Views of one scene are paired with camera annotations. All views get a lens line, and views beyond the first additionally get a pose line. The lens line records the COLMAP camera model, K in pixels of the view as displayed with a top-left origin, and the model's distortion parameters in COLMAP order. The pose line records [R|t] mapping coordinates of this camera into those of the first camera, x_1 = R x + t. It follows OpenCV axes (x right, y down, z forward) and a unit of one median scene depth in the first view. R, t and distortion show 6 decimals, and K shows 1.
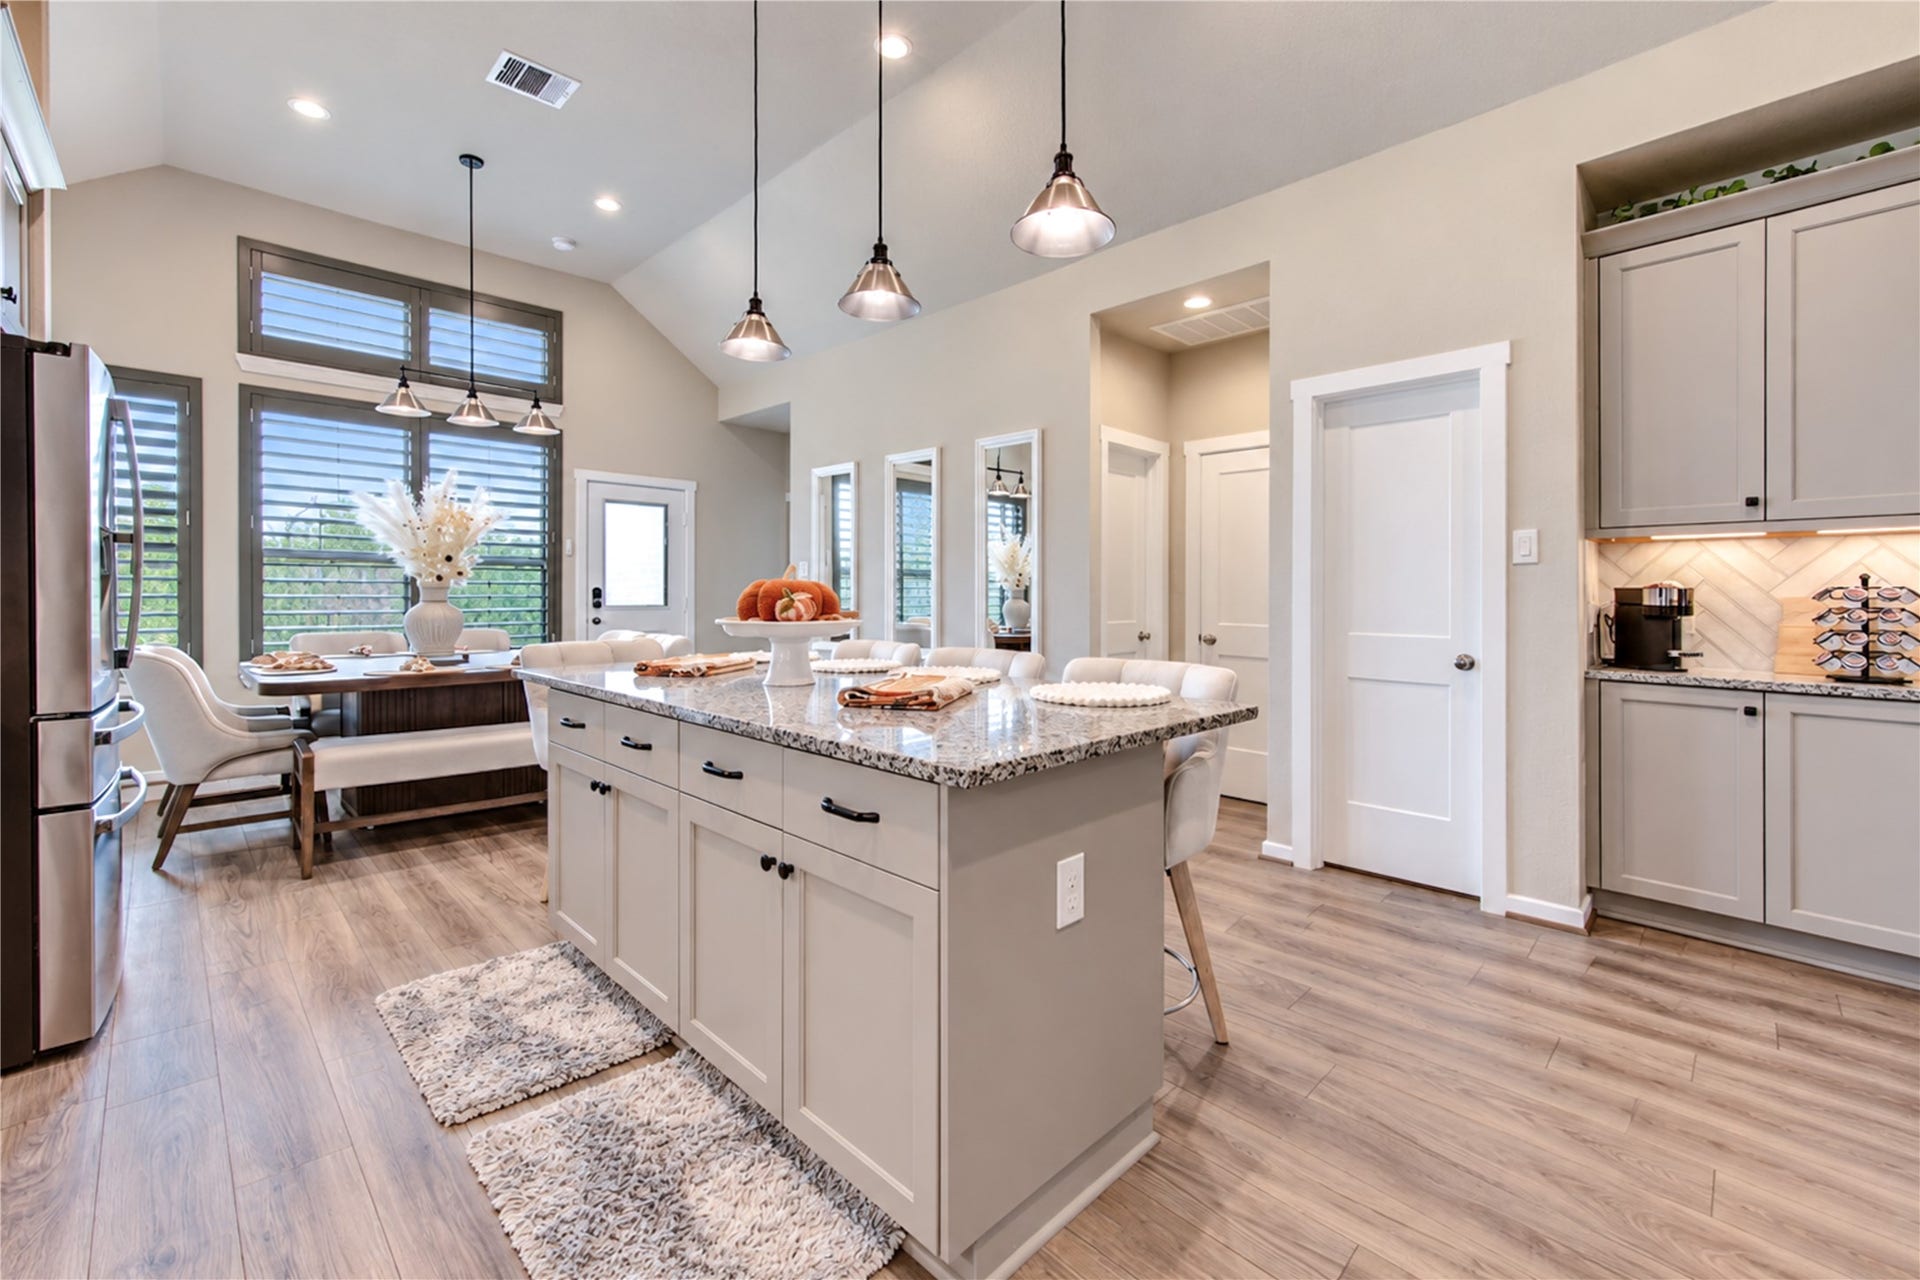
lens RADIAL K [[807.1, 0, 1040.1], [0, 807.1, 587.6], [0, 0, 1]] dist [-0.016109, 0.000484]
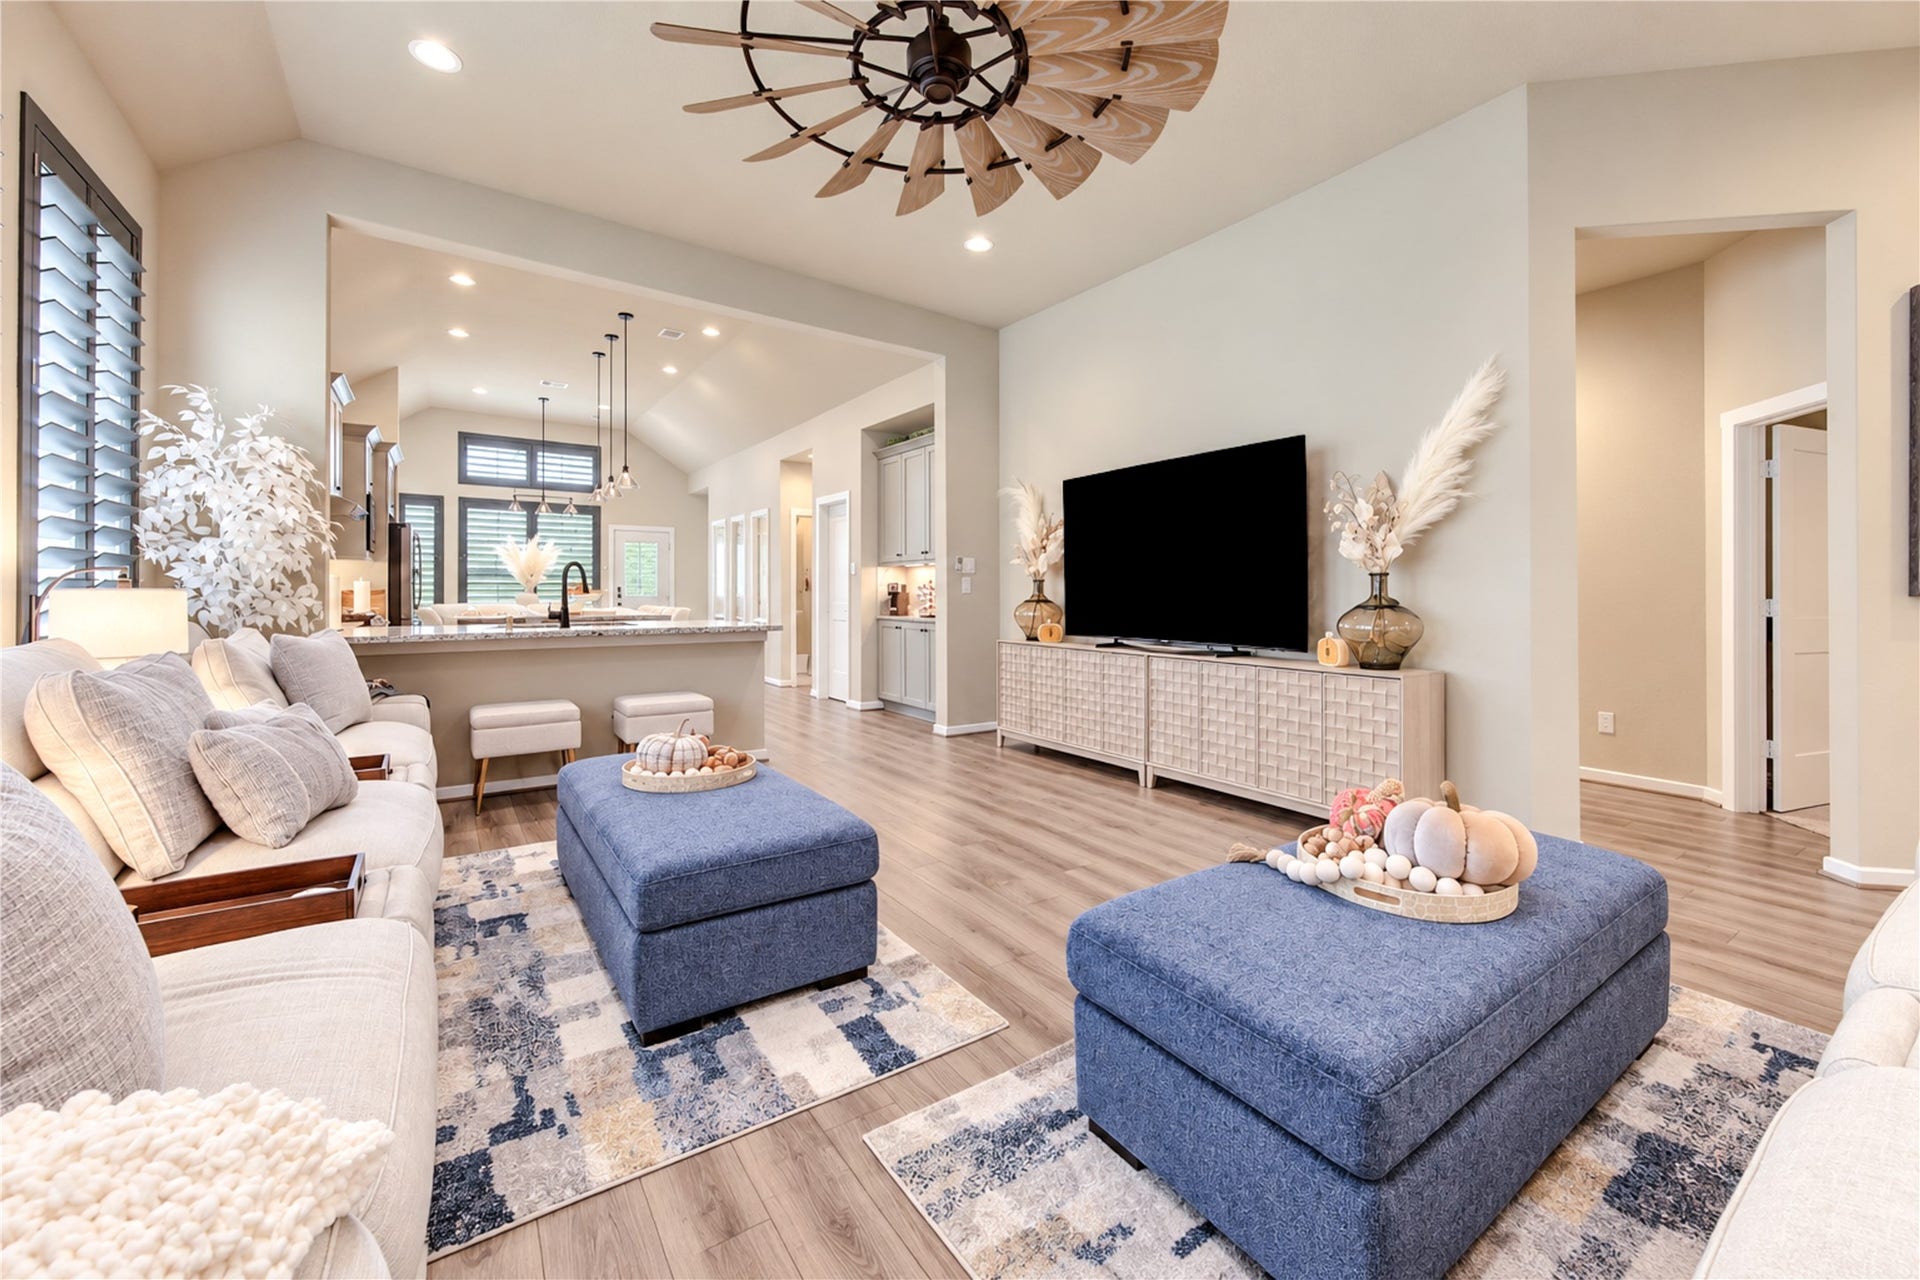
lens RADIAL K [[750.4, 0, 974.6], [0, 750.4, 585.4], [0, 0, 1]] dist [0.000440, 0.000034]
pose [[0.976301, -0.004625, -0.216368, 0.893684], [0.005507, 0.999979, 0.003472, -0.000746], [0.216347, -0.004582, 0.976306, -0.778665]]
